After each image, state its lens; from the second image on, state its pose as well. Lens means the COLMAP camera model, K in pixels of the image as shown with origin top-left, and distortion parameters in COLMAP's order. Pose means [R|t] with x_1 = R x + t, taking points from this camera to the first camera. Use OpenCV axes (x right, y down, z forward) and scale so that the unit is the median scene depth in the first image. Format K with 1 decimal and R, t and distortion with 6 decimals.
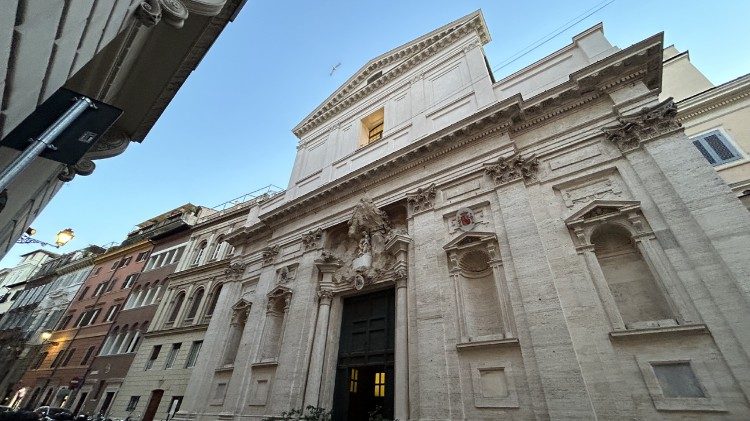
lens RADIAL K [[1986.8, 0, 374.8], [0, 1986.8, 210.0], [0, 0, 1]] dist [0.563238, 0.000000]
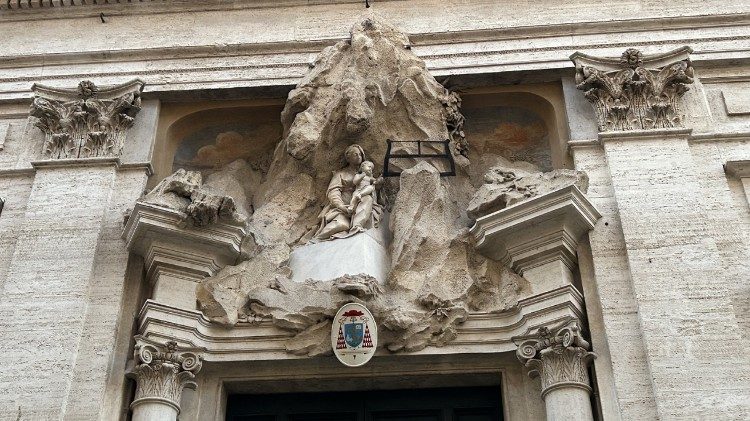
lens RADIAL K [[1986.8, 0, 375.1], [0, 1986.8, 212.8], [0, 0, 1]] dist [0.563238, 0.000000]
pose [[0.384521, 0.276786, 0.880644, -0.226969], [-0.086005, 0.960582, -0.264357, 0.086319], [-0.919101, 0.025911, 0.393169, 0.899044]]
